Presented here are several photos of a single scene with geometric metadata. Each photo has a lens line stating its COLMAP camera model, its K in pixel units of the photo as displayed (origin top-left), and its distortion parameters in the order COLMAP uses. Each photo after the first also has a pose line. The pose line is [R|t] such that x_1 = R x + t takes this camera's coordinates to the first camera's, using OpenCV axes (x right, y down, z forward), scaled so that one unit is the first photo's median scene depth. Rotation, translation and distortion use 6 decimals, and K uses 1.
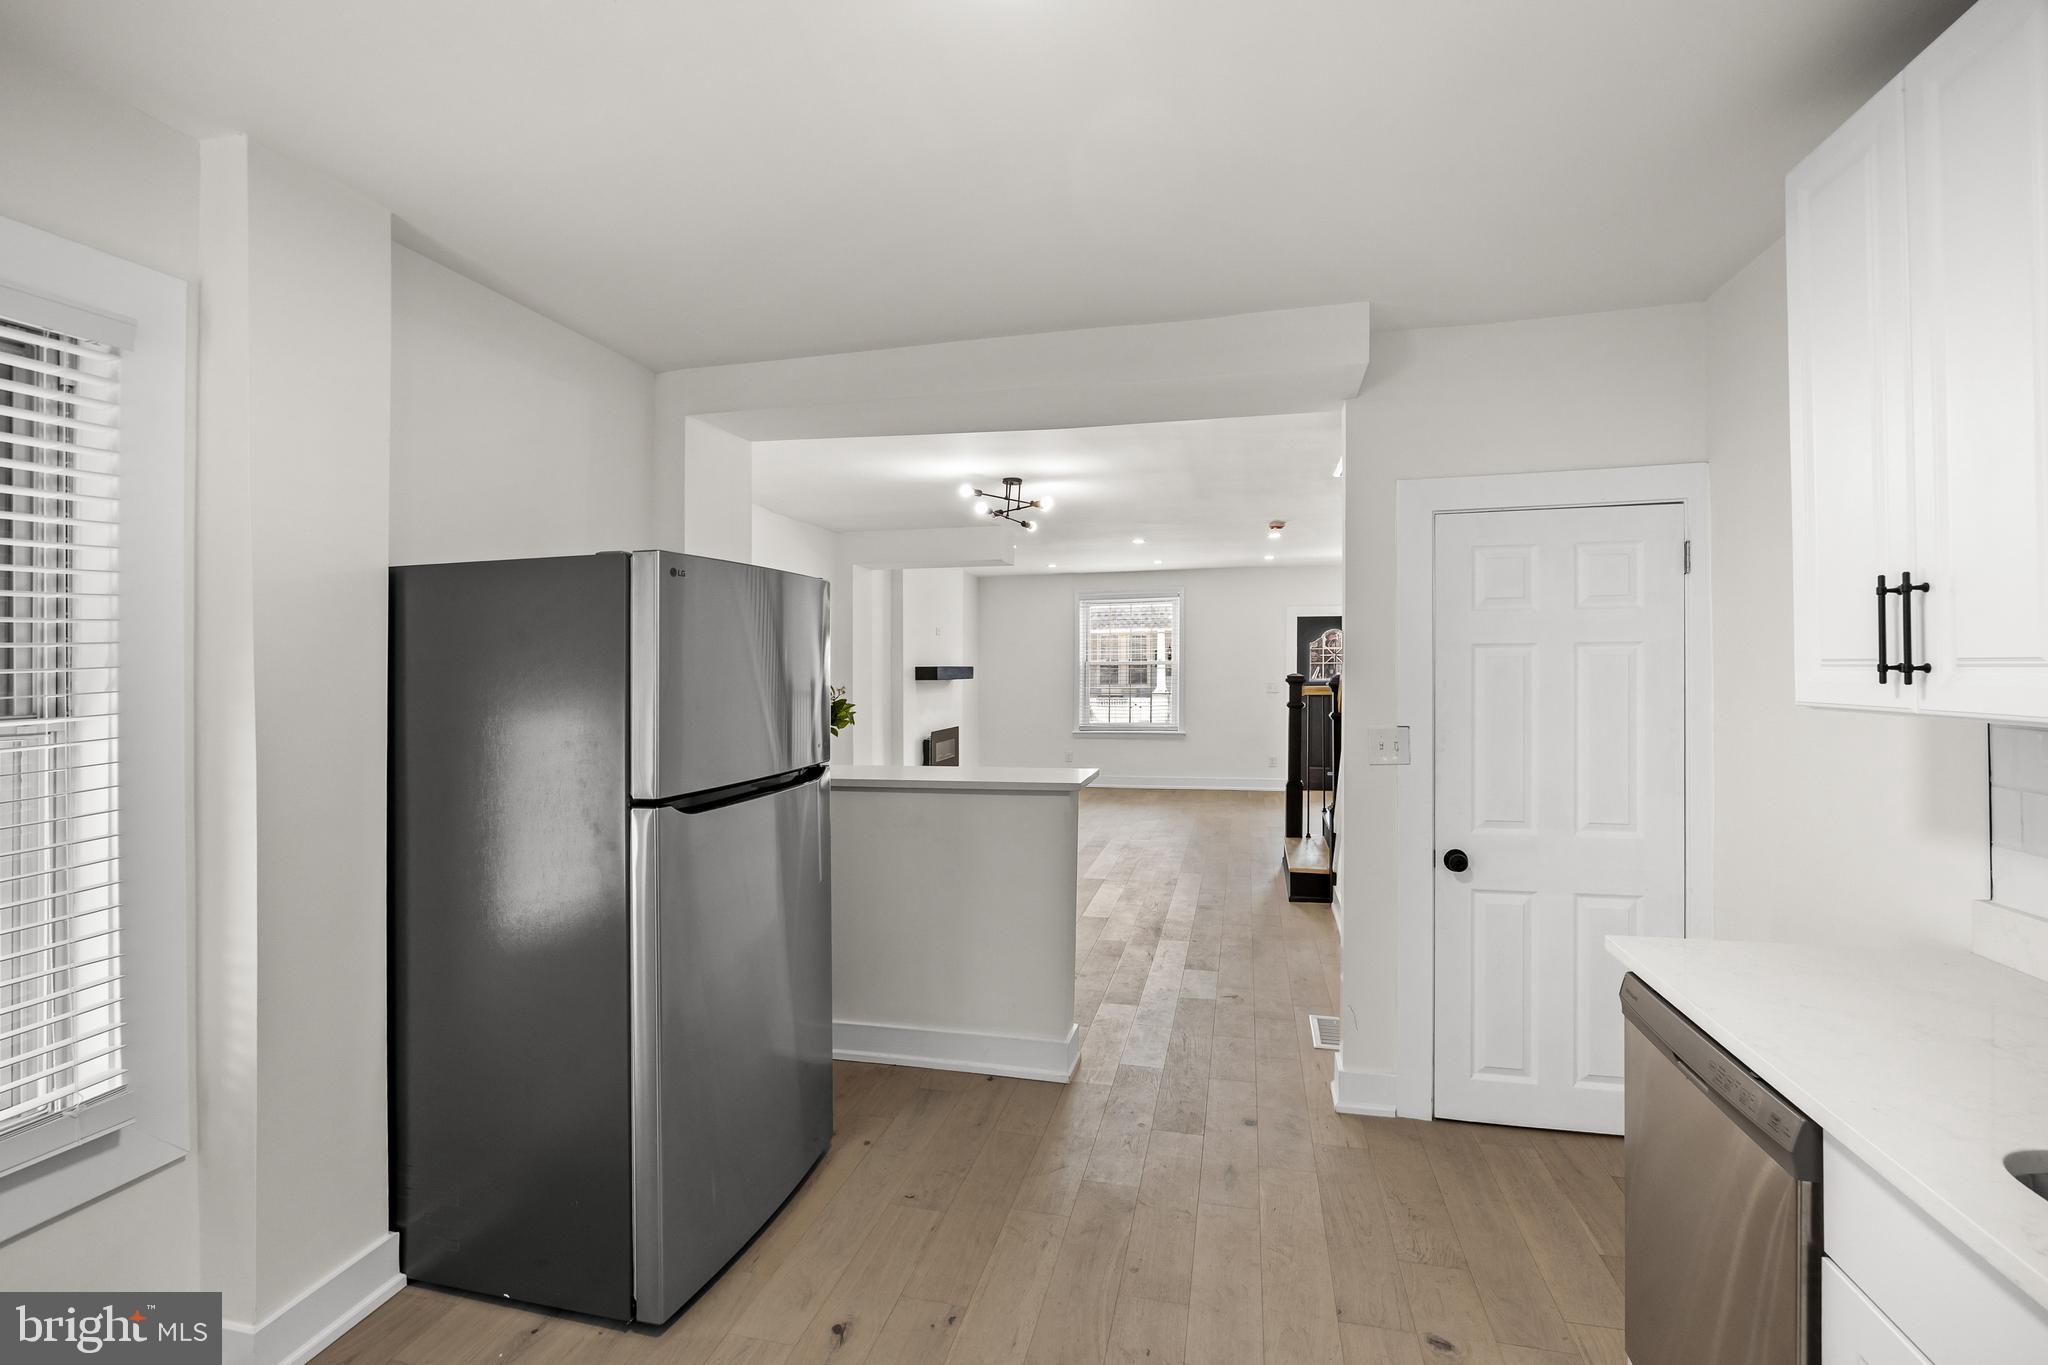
lens RADIAL K [[912.3, 0, 1019.3], [0, 912.3, 662.5], [0, 0, 1]] dist [0.000535, 0.000385]
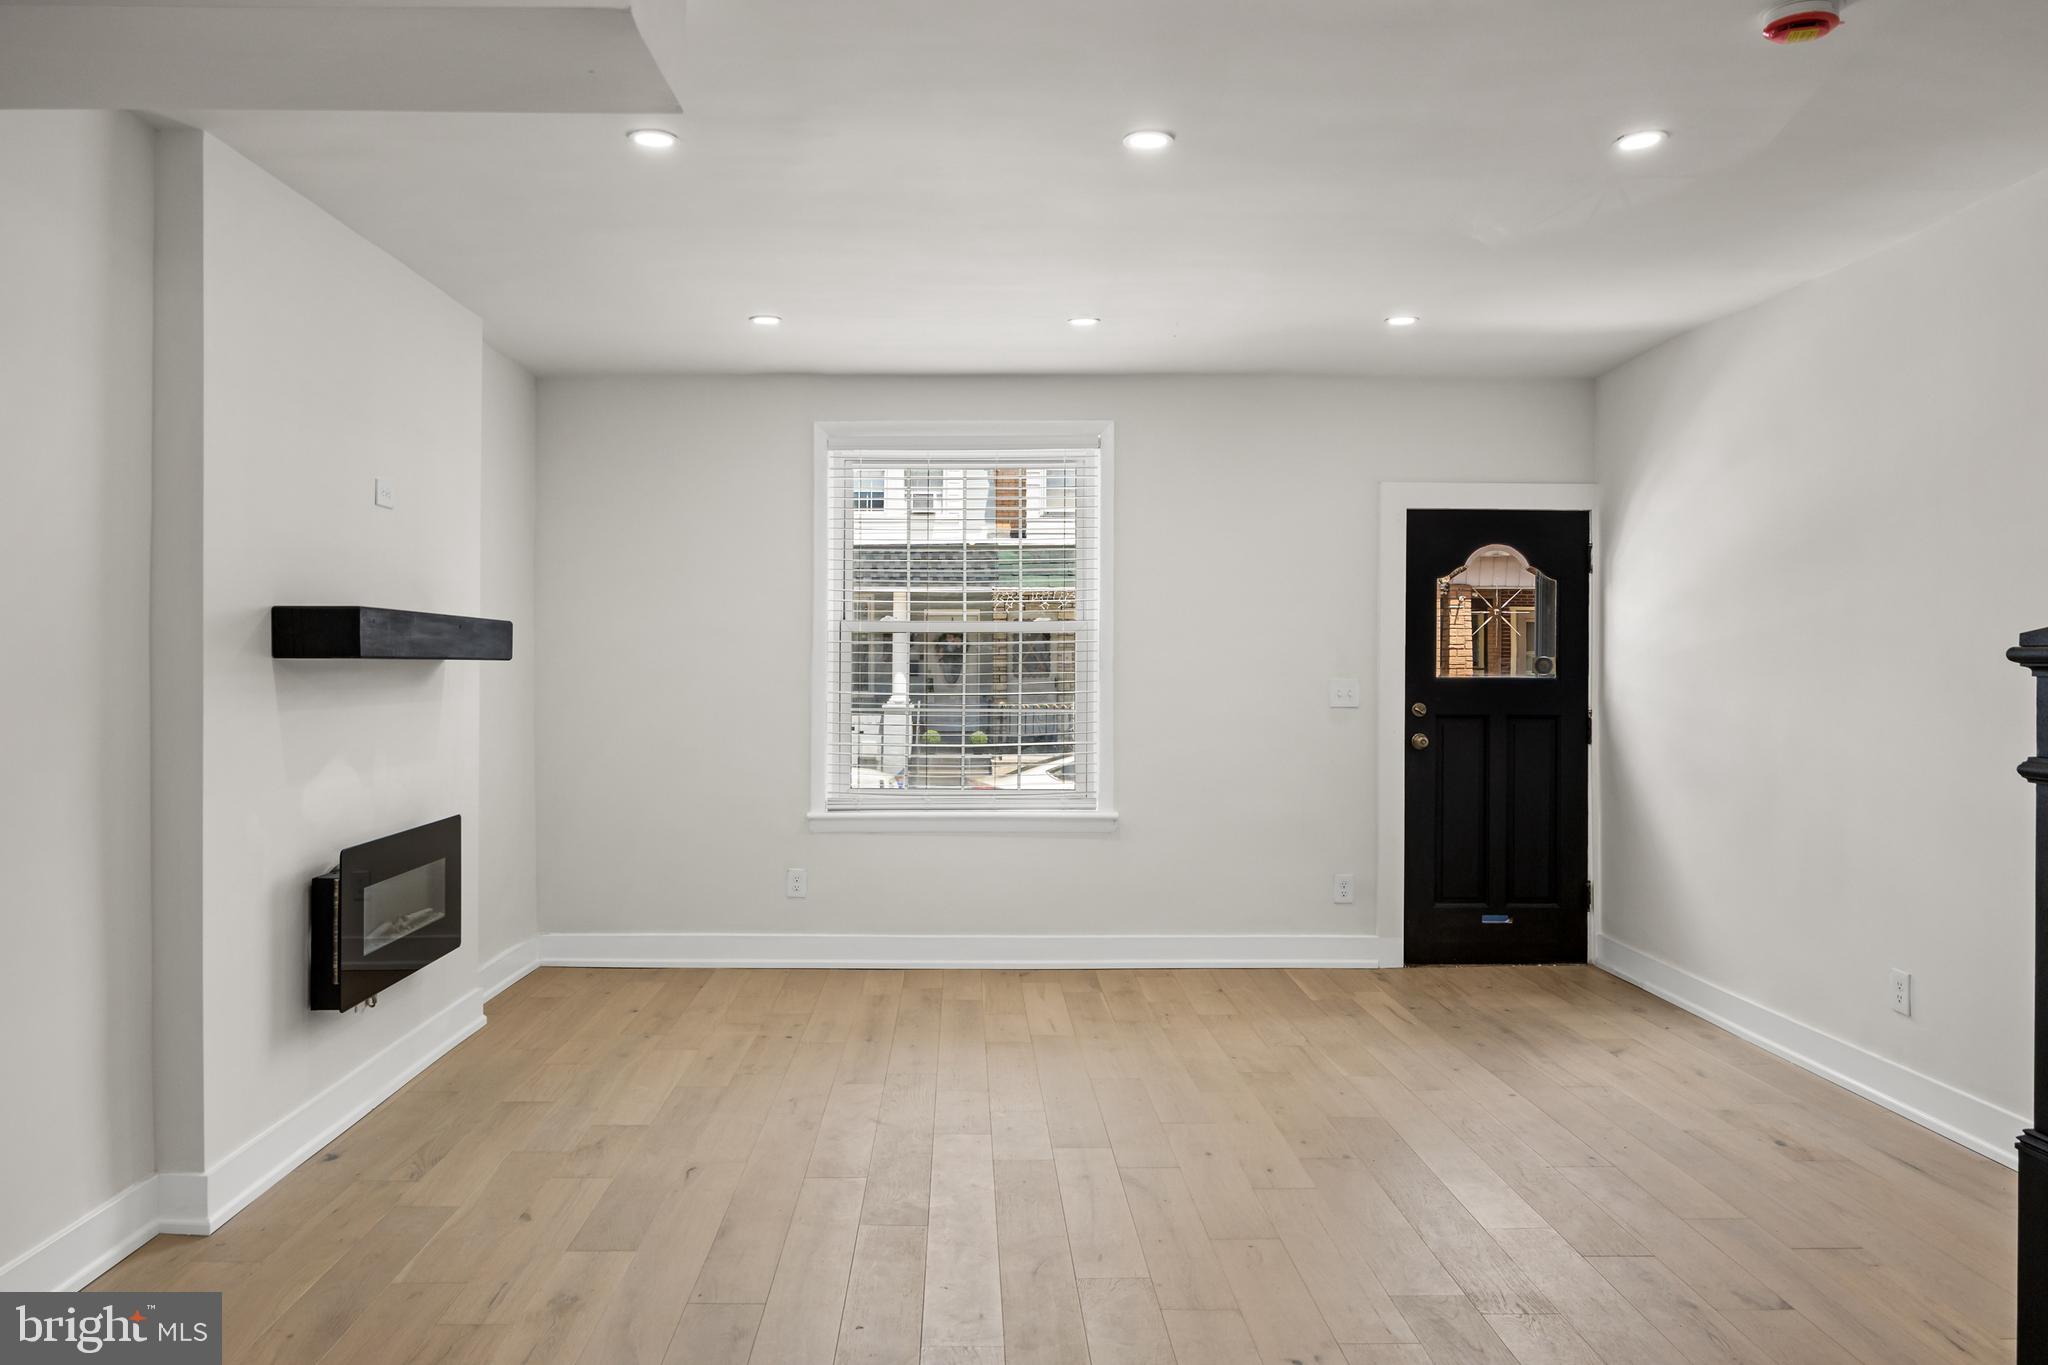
lens RADIAL K [[1409.4, 0, 964.8], [0, 1409.4, 647.6], [0, 0, 1]] dist [-0.000798, 0.006844]
pose [[0.970508, 0.009852, 0.240868, -0.018653], [-0.008226, 0.999936, -0.007752, 0.017493], [-0.240929, 0.005542, 0.970527, 0.556619]]
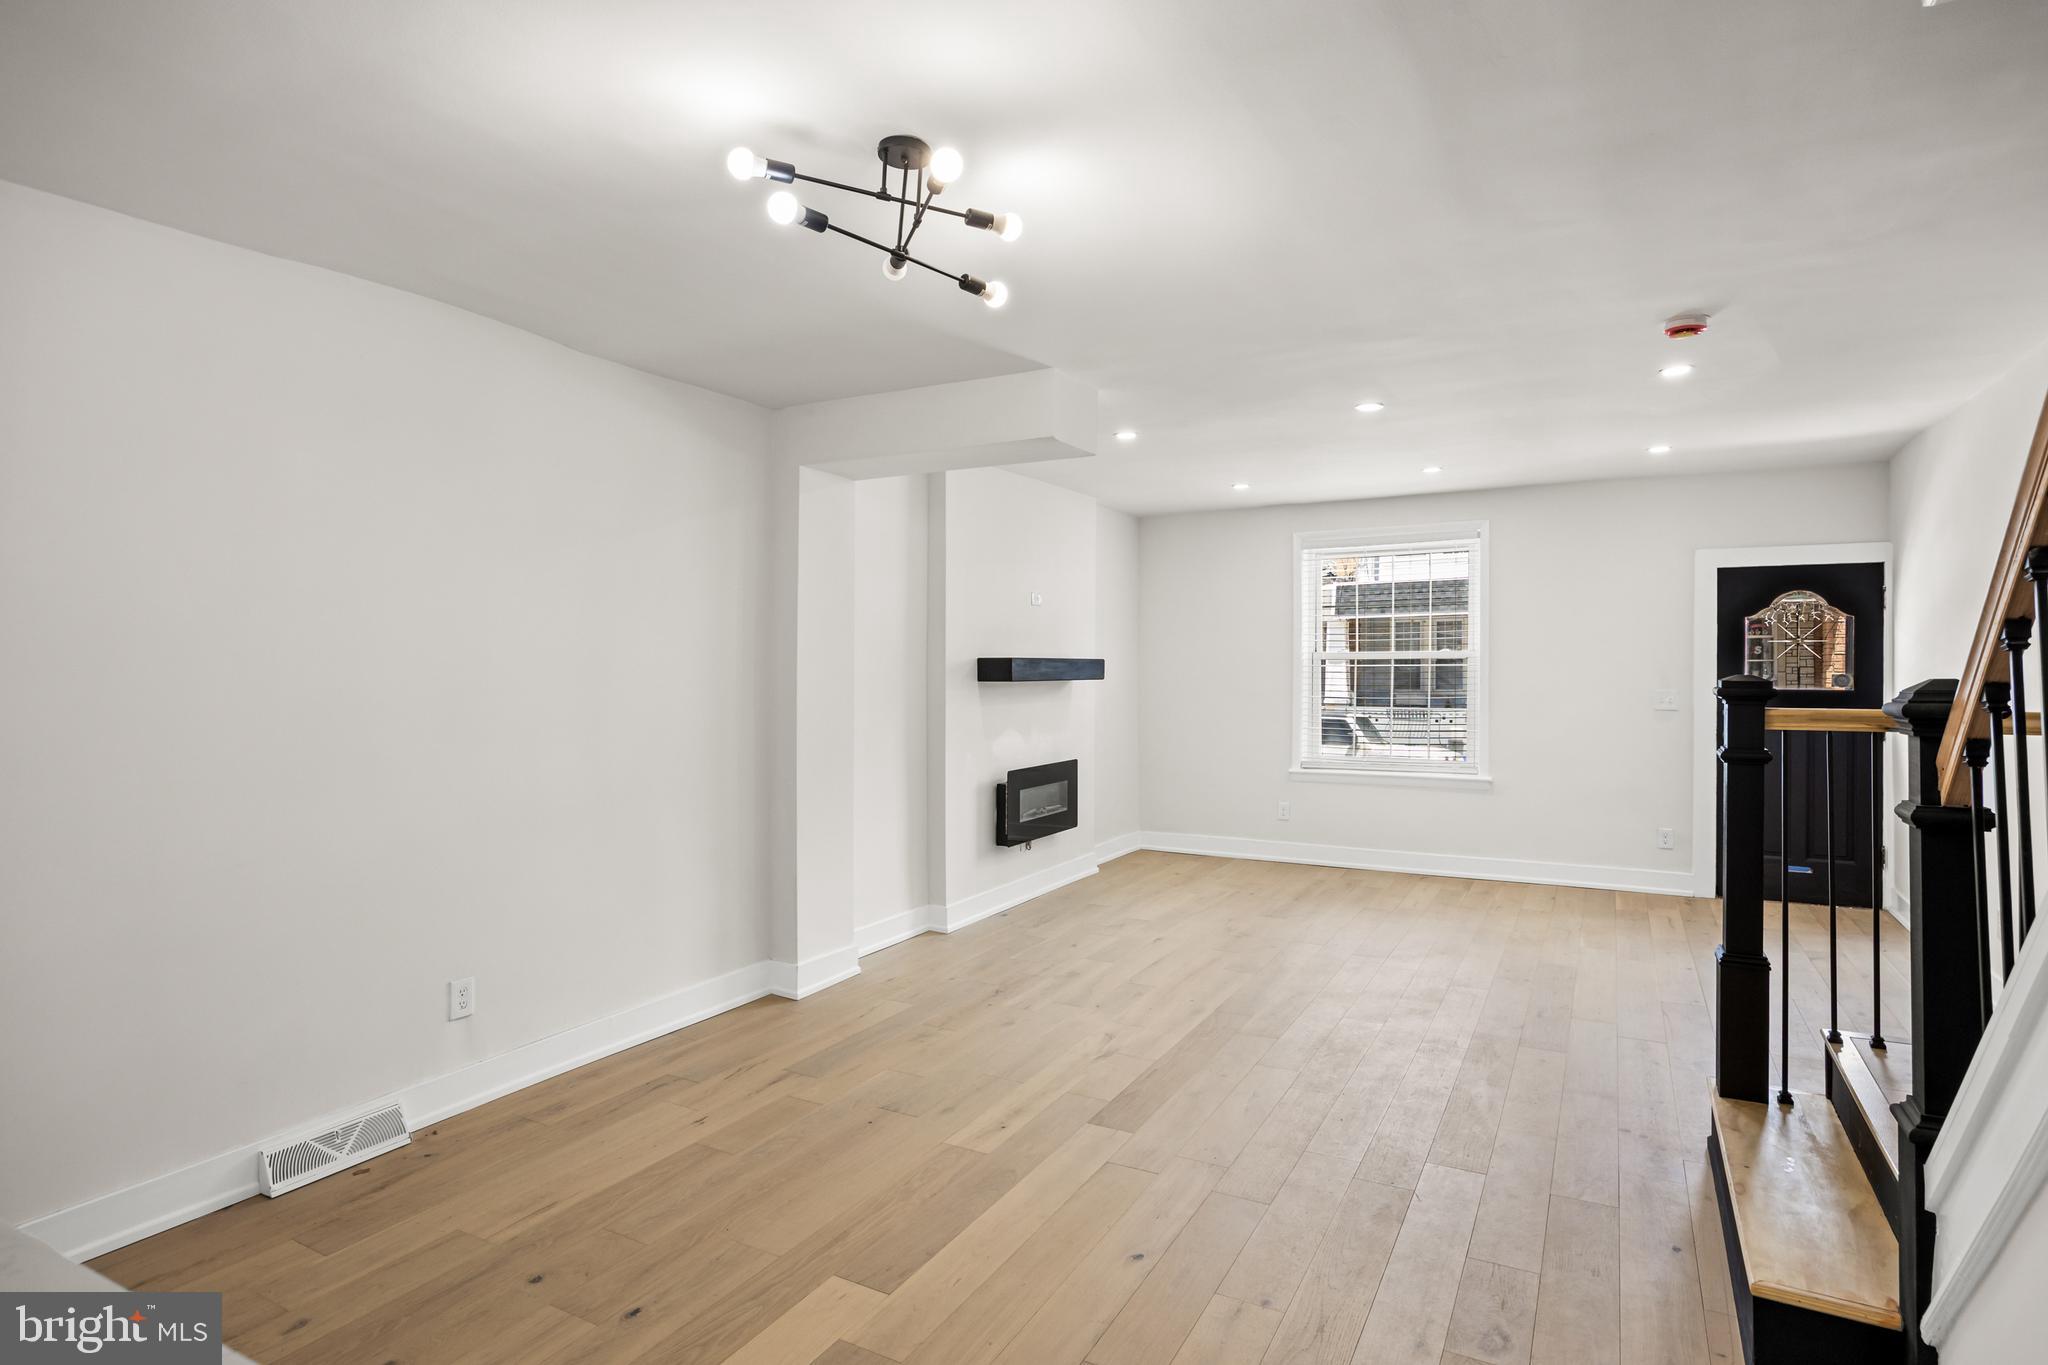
lens RADIAL K [[1056.9, 0, 1035.4], [0, 1056.9, 655.9], [0, 0, 1]] dist [-0.005122, 0.001692]
pose [[0.966729, 0.000898, -0.255803, 0.092824], [-0.001720, 0.999994, -0.002991, 0.004641], [0.255798, 0.003331, 0.966724, 0.362163]]
